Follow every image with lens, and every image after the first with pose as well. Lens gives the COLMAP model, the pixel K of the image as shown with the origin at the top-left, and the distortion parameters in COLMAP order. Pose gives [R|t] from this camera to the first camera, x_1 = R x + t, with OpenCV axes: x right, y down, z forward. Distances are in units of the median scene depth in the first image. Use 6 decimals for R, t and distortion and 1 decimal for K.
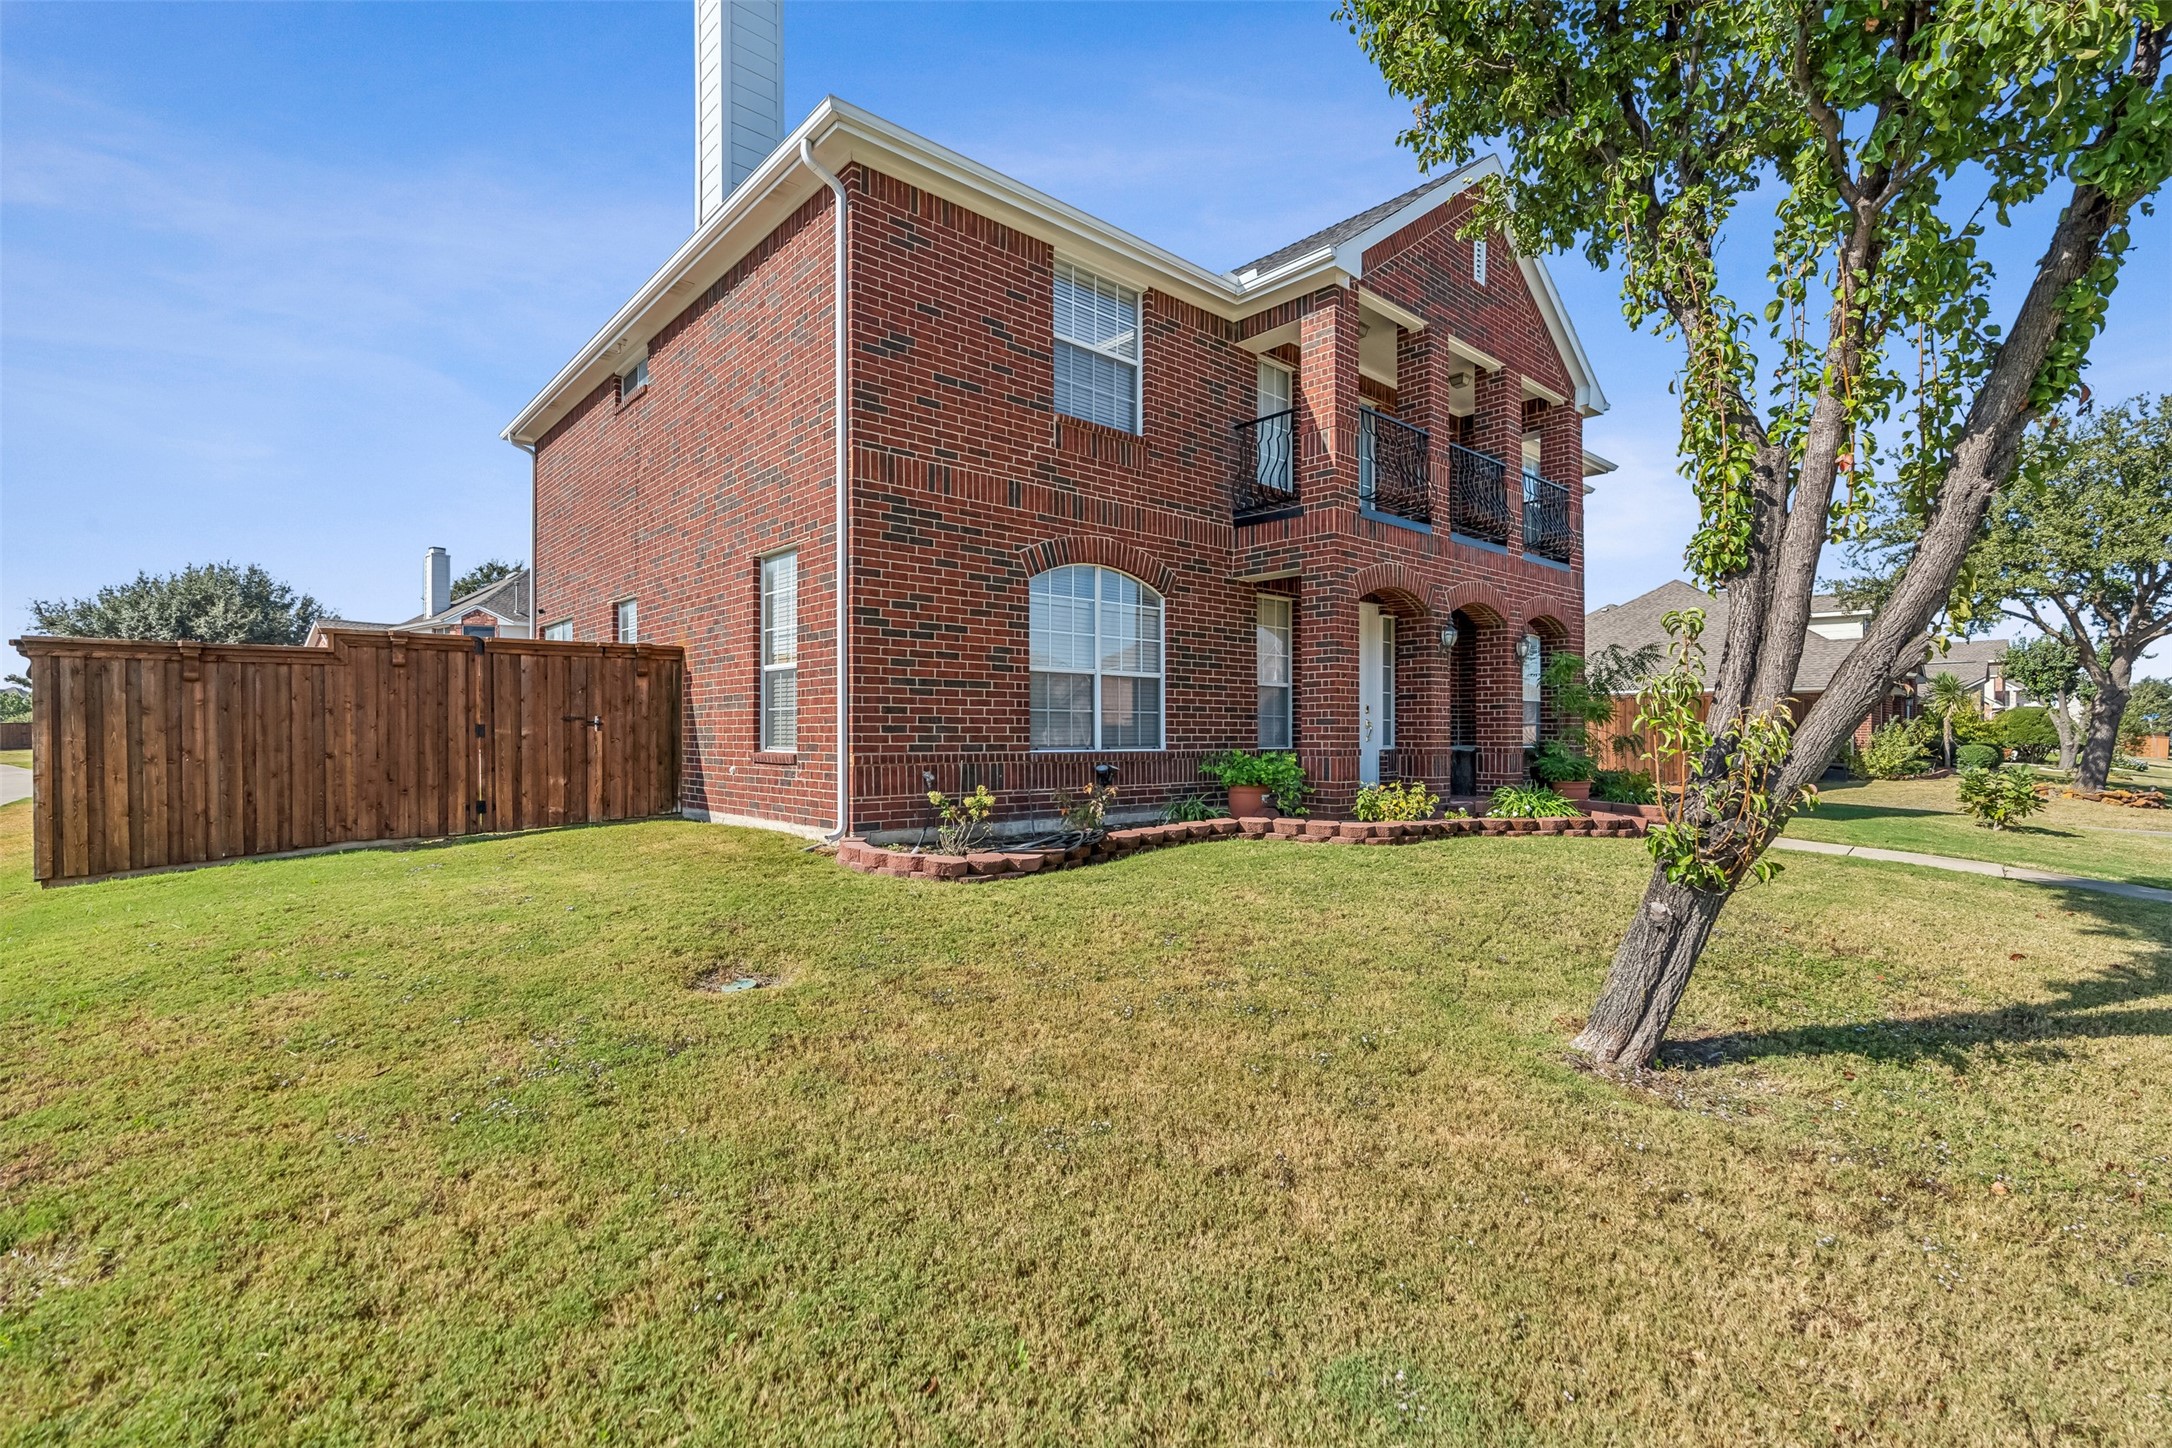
lens RADIAL K [[990.5, 0, 1093.0], [0, 990.5, 726.9], [0, 0, 1]] dist [-0.002705, 0.001102]
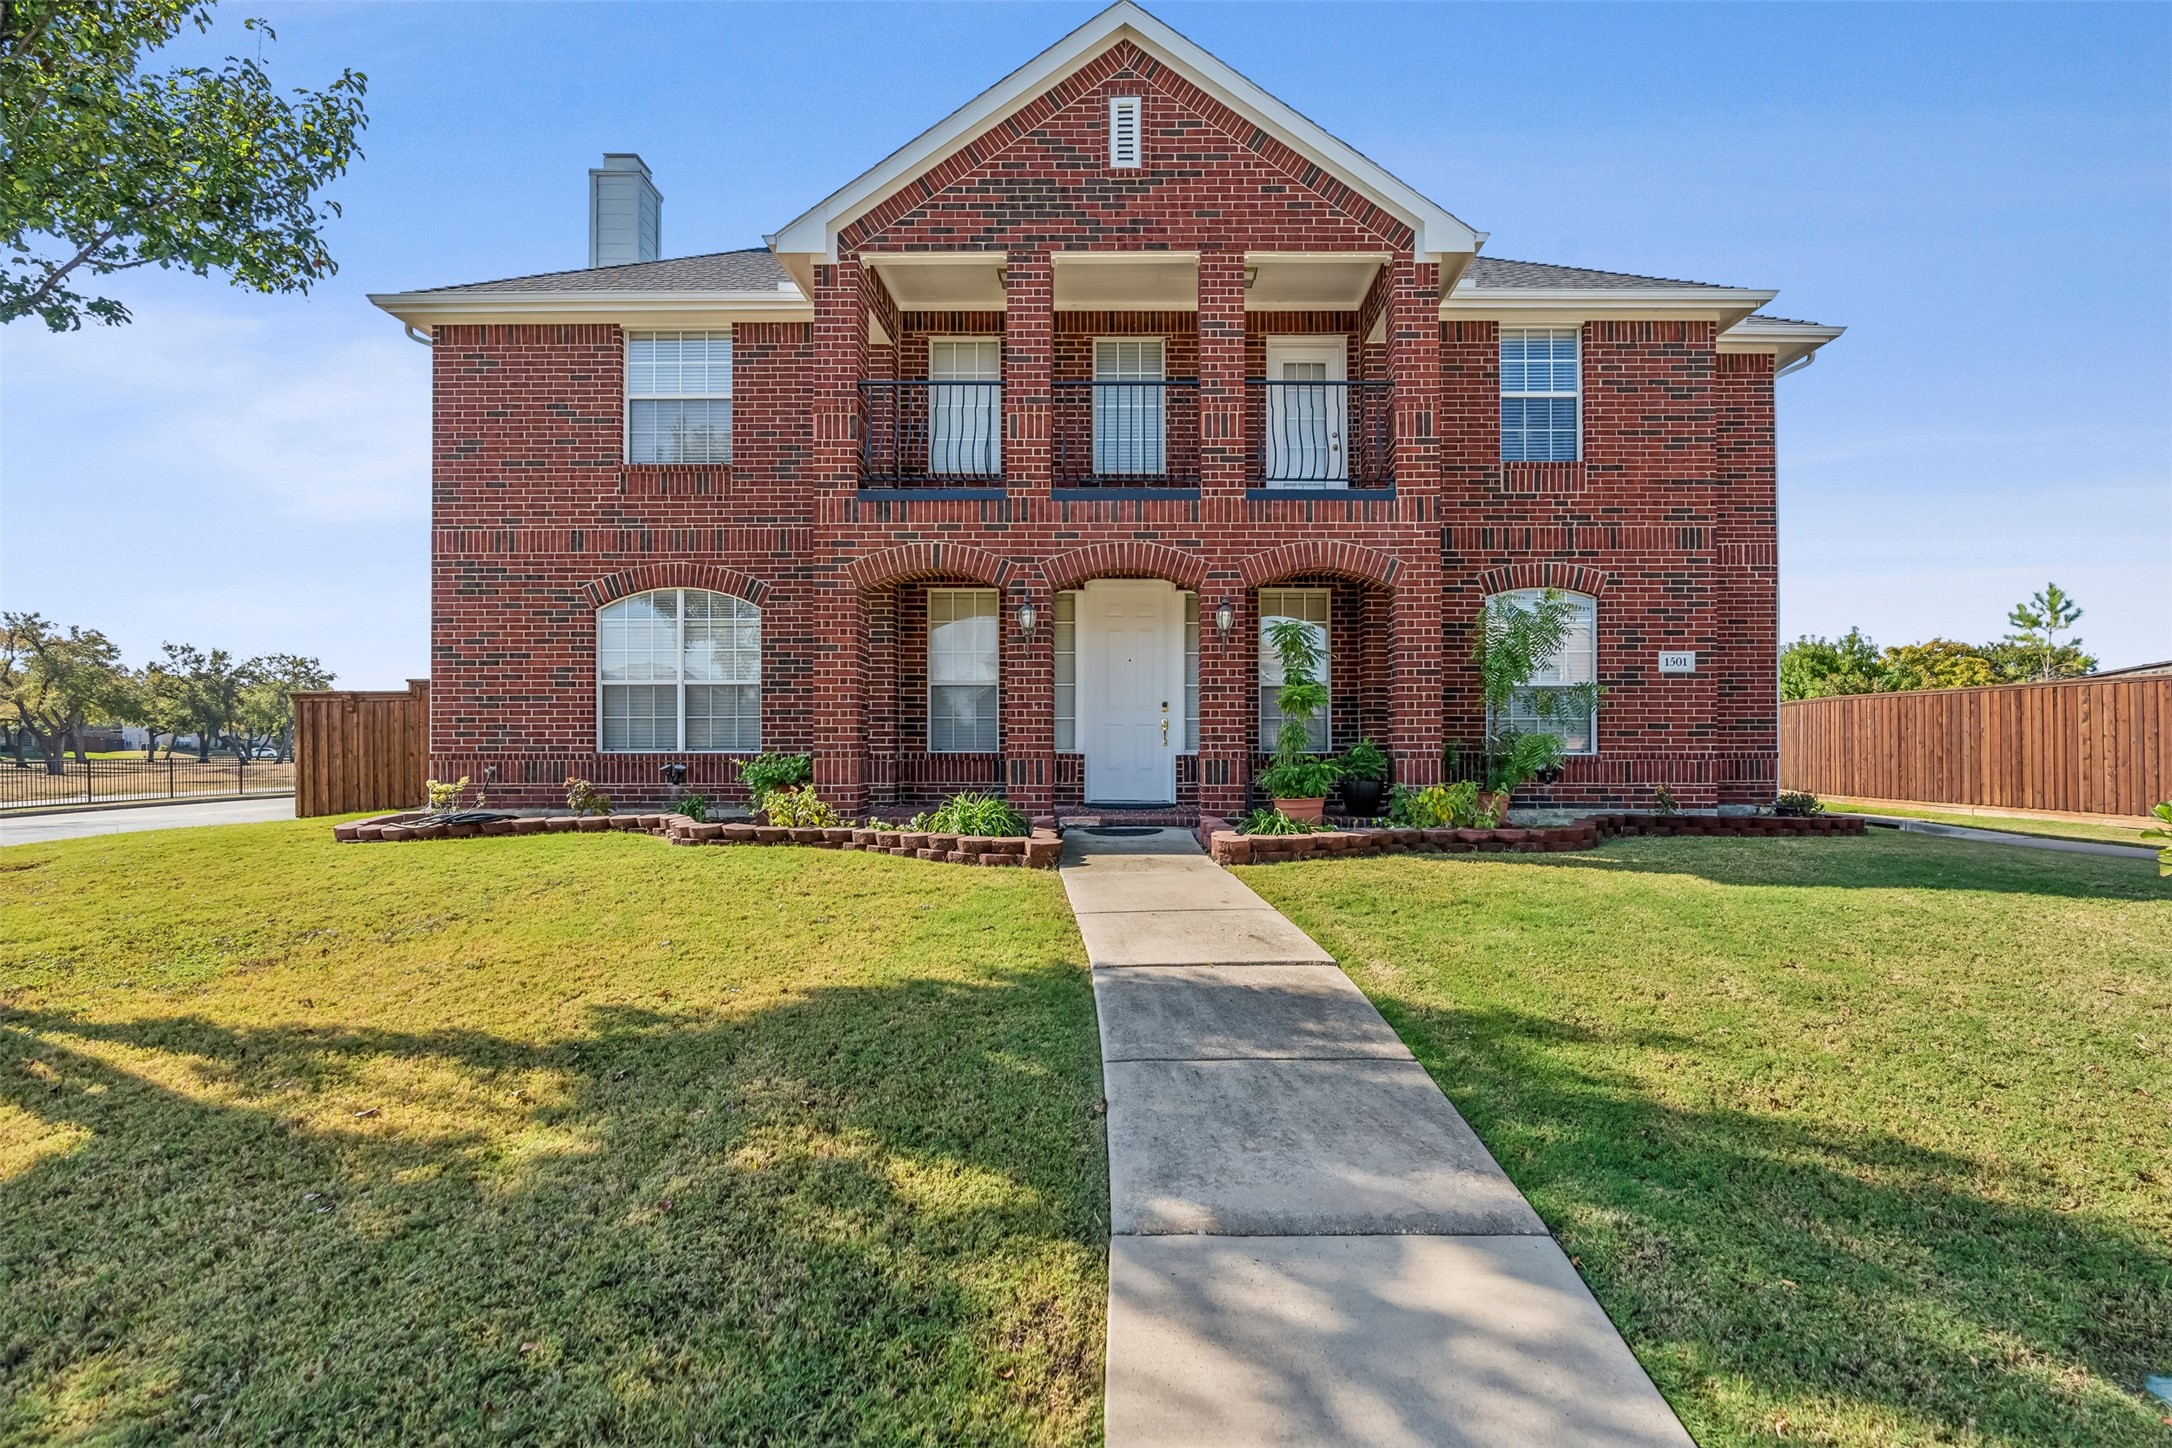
lens RADIAL K [[990.5, 0, 1083.6], [0, 990.5, 741.2], [0, 0, 1]] dist [-0.002705, 0.001102]
pose [[0.740493, -0.007150, -0.672026, 1.205761], [0.008847, 0.999960, -0.000891, 0.018387], [0.672006, -0.005286, 0.740527, 0.517515]]
